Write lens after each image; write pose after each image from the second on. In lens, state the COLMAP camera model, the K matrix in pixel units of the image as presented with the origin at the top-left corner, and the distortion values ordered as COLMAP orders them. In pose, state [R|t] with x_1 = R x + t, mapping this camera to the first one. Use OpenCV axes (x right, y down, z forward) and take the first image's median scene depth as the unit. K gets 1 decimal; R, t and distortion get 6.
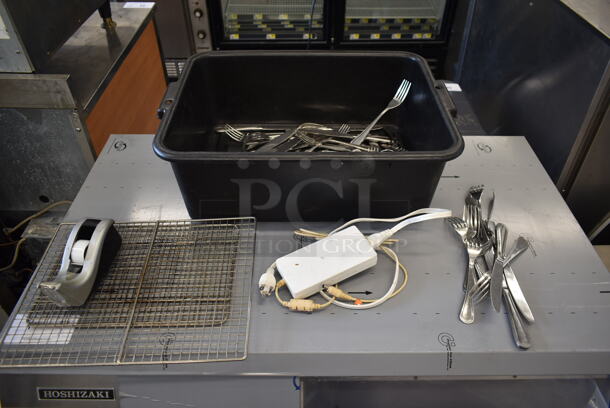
lens RADIAL K [[463.1, 0, 305.0], [0, 463.1, 204.0], [0, 0, 1]] dist [-0.024937, 0.005227]
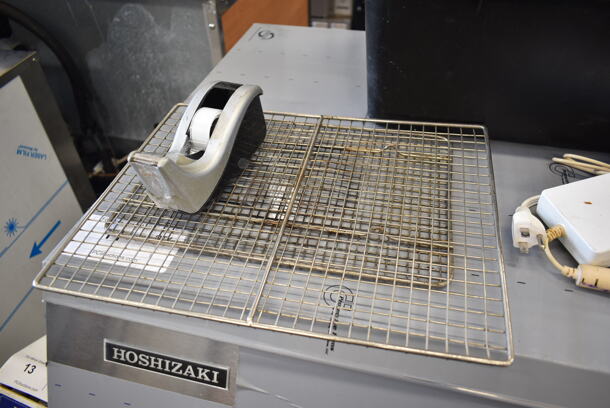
lens RADIAL K [[463.1, 0, 305.0], [0, 463.1, 204.0], [0, 0, 1]] dist [-0.024937, 0.005227]
pose [[0.969359, 0.140335, -0.201615, -0.157436], [-0.141404, 0.989910, 0.009164, 0.121970], [0.200867, 0.019626, 0.979422, 0.306424]]
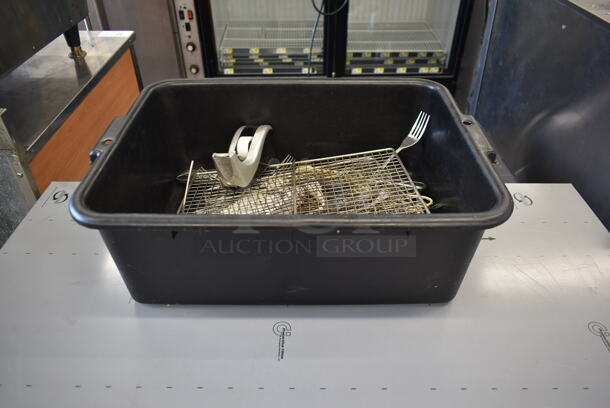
lens RADIAL K [[463.1, 0, 305.0], [0, 463.1, 204.0], [0, 0, 1]] dist [-0.024937, 0.005227]
pose [[0.999963, -0.000044, -0.008596, 0.025792], [-0.000623, 0.996987, -0.077565, -0.052510], [0.008574, 0.077567, 0.996950, 0.217723]]
